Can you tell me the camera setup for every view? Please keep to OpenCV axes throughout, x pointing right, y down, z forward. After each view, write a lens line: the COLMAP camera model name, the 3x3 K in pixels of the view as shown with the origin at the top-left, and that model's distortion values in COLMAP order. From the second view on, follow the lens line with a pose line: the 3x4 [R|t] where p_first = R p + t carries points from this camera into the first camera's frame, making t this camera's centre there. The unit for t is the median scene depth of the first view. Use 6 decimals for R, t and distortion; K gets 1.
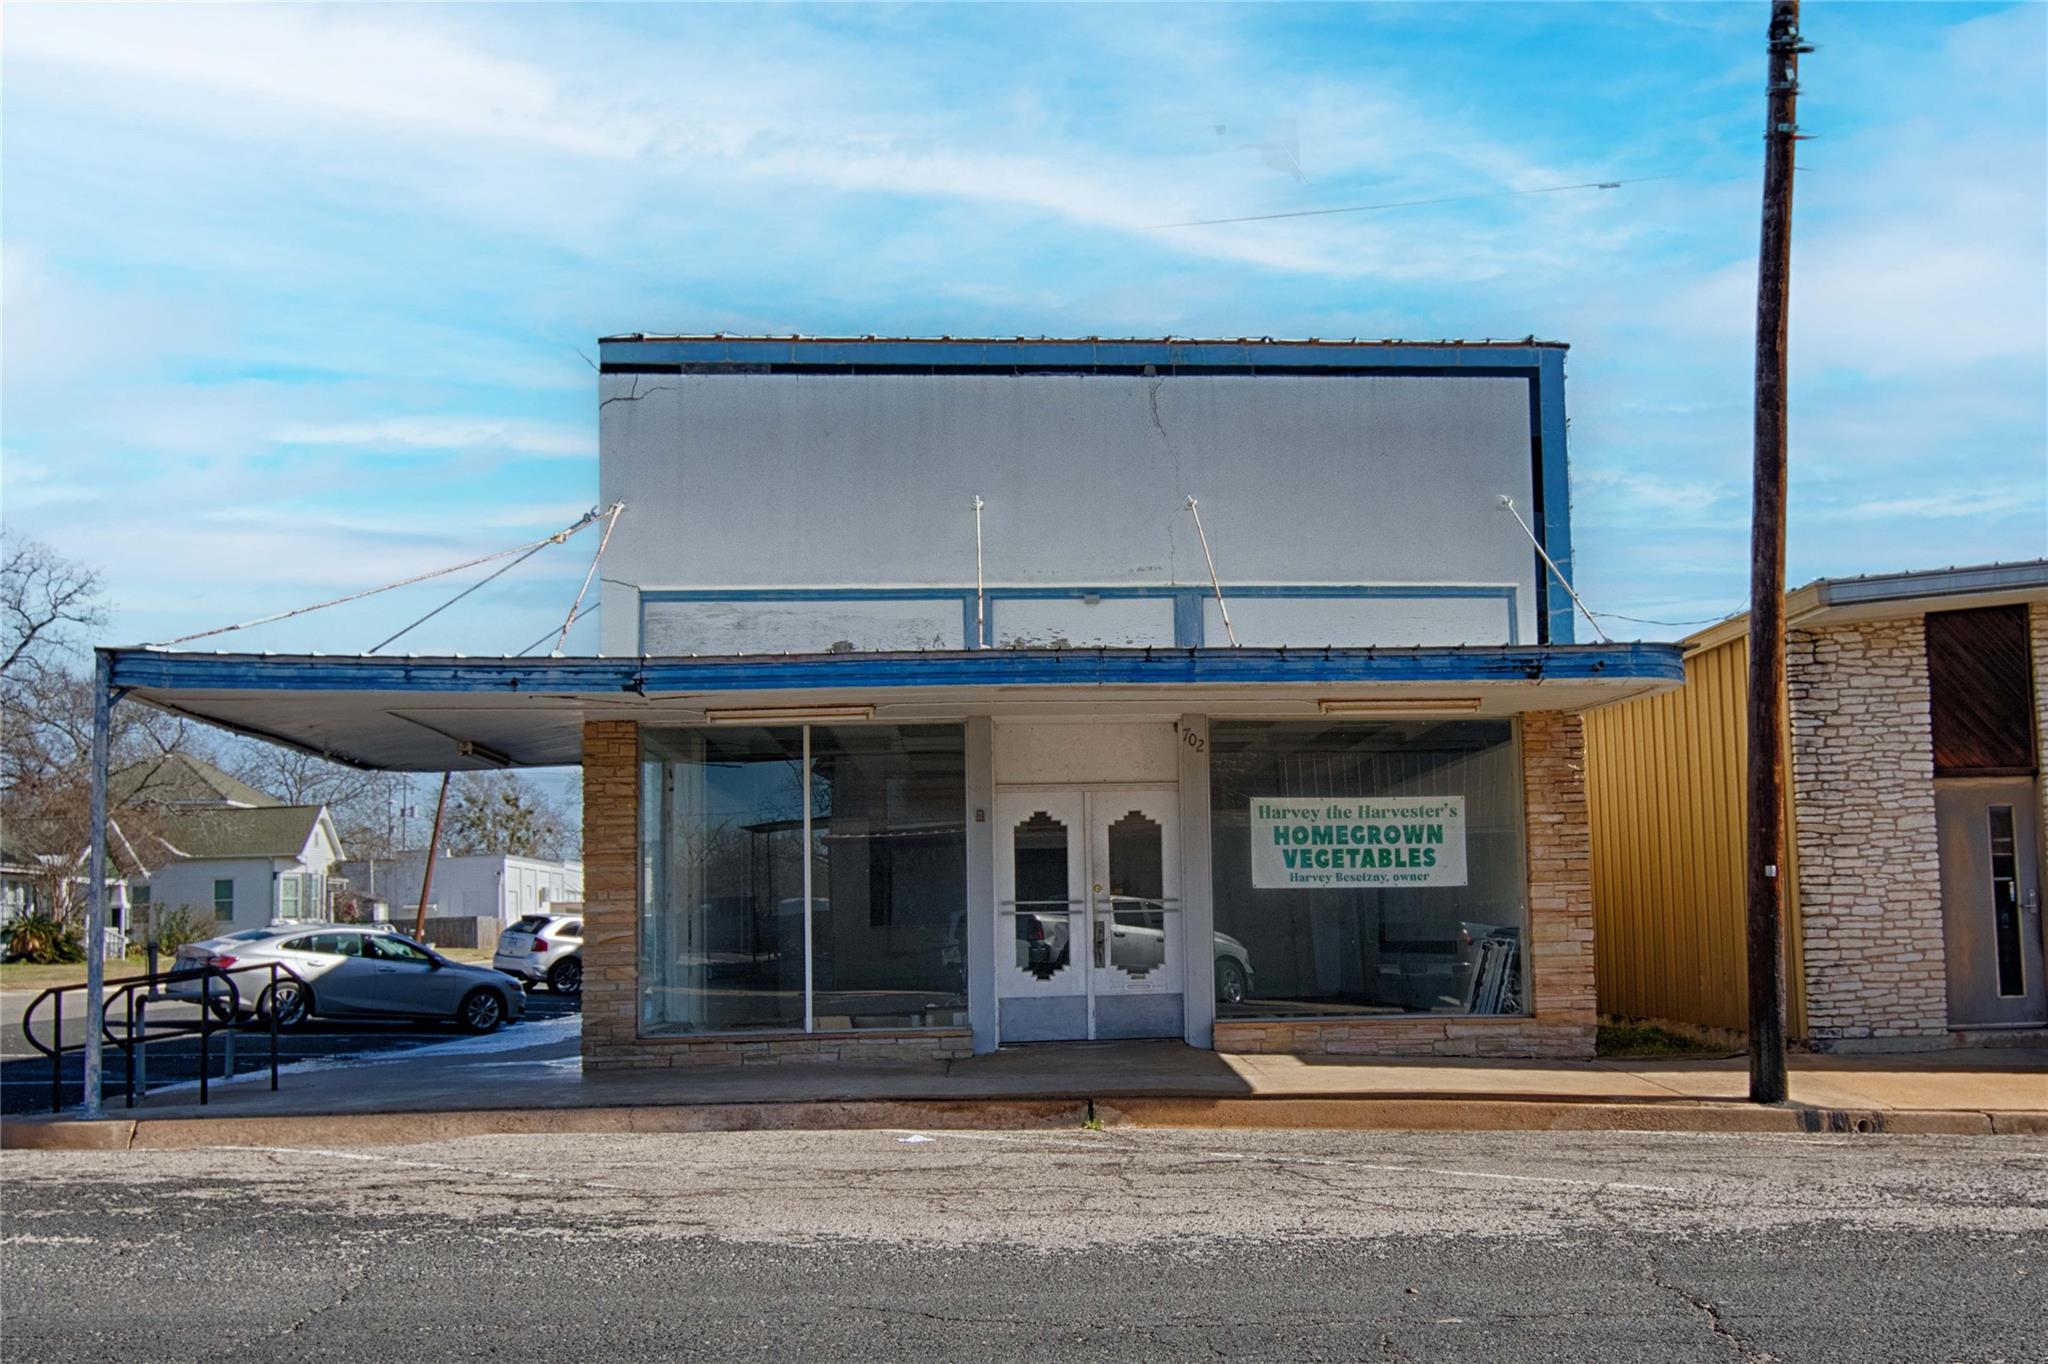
lens RADIAL K [[2052.3, 0, 1023.6], [0, 2052.3, 740.3], [0, 0, 1]] dist [0.006896, 0.000000]
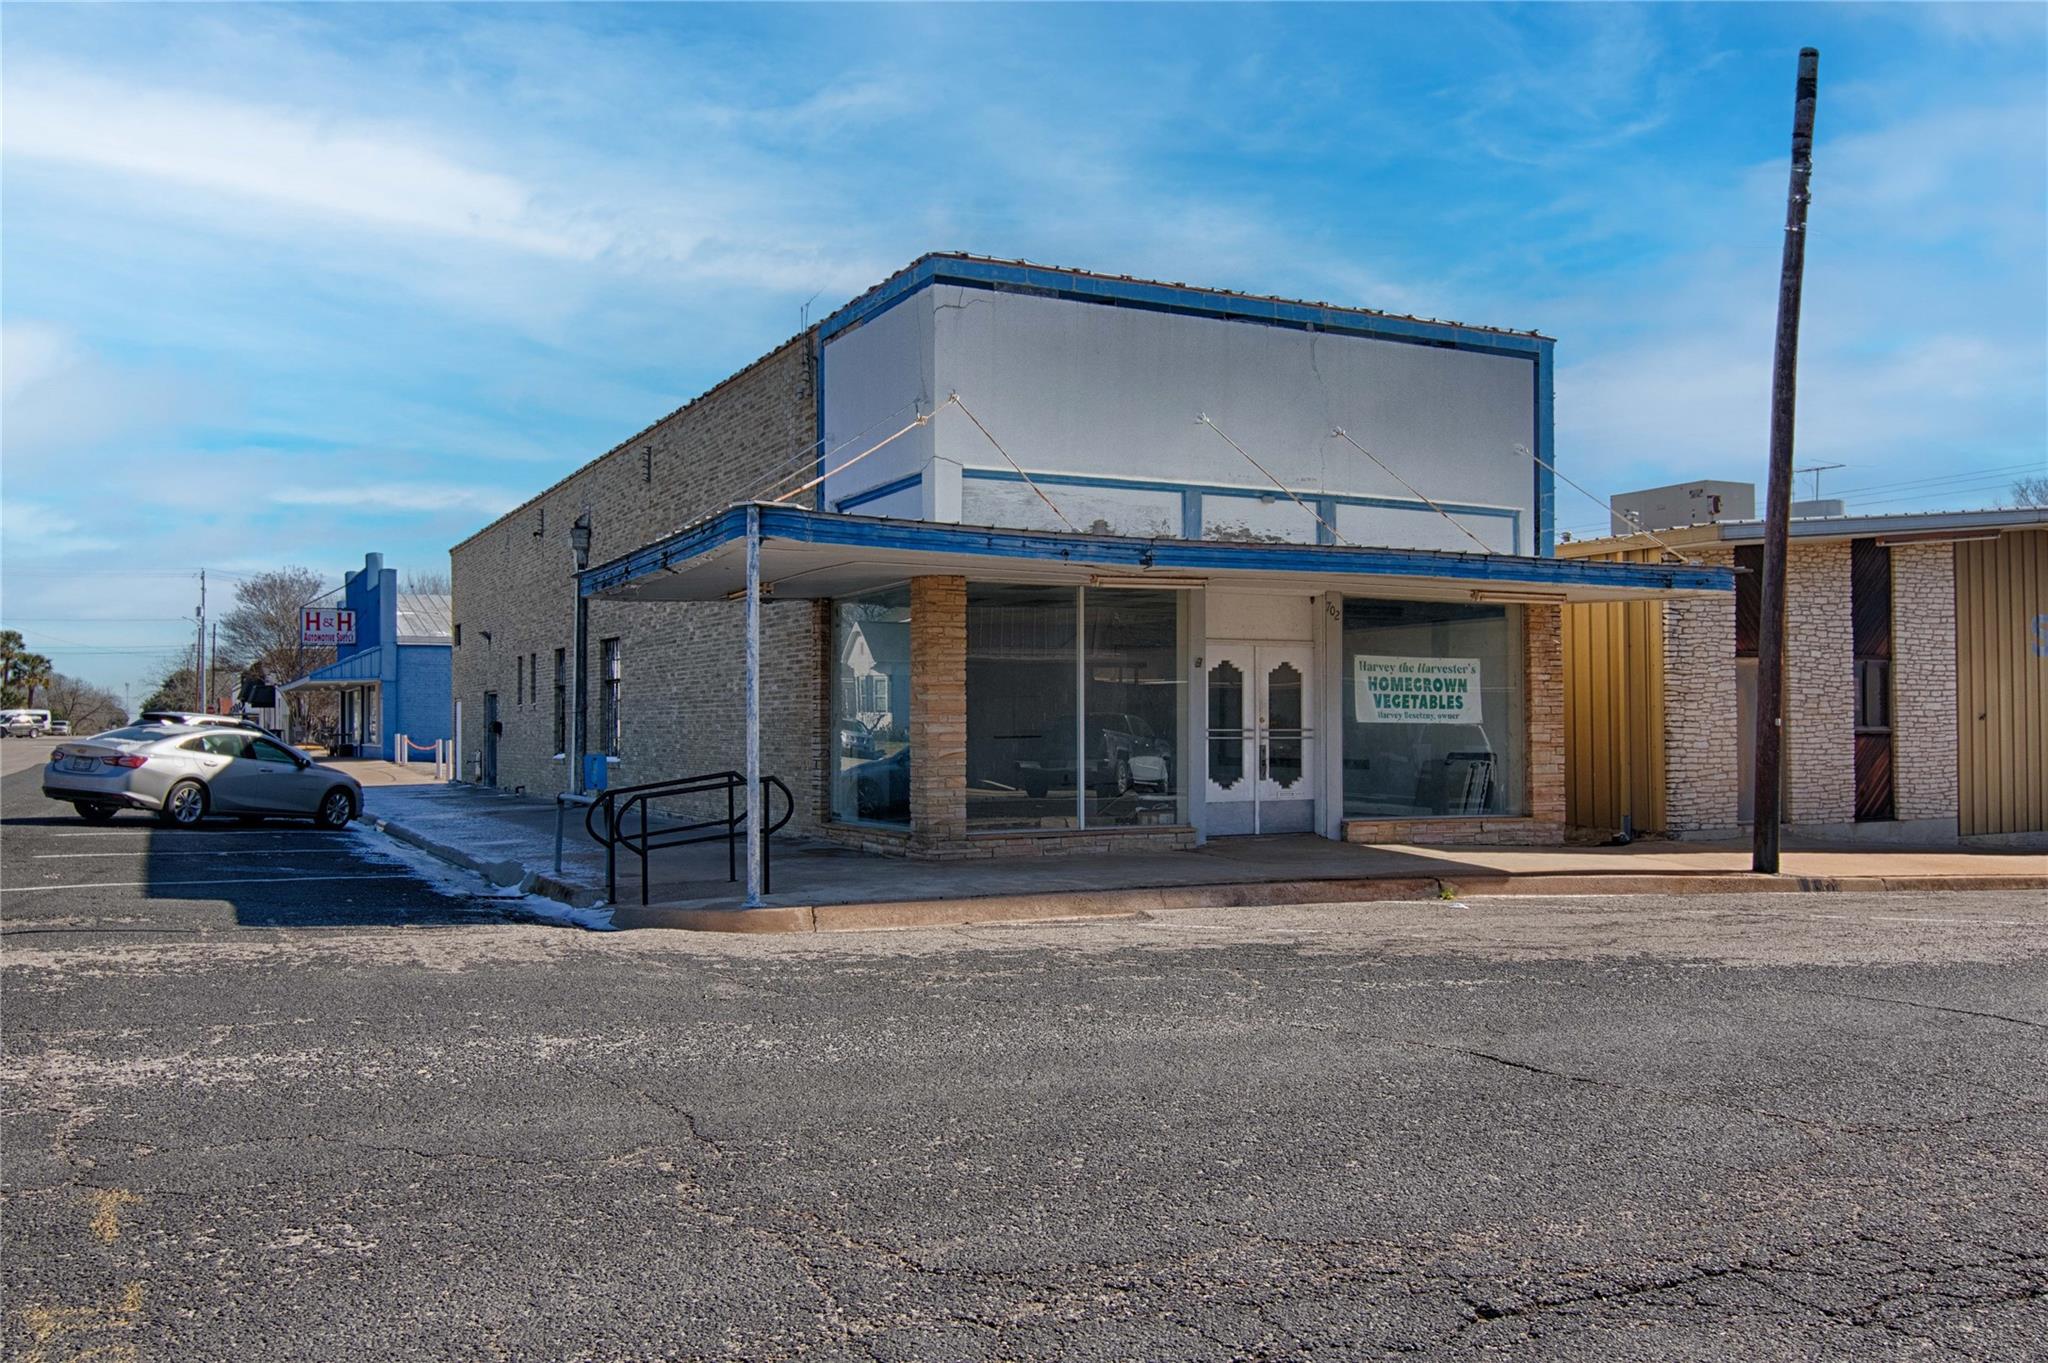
lens RADIAL K [[1806.2, 0, 1022.8], [0, 1806.2, 682.3], [0, 0, 1]] dist [0.003836, -0.002944]
pose [[0.916428, 0.028318, 0.399195, -0.566218], [-0.053810, 0.997155, 0.052795, -0.005093], [-0.396564, -0.069864, 0.915345, 0.000797]]
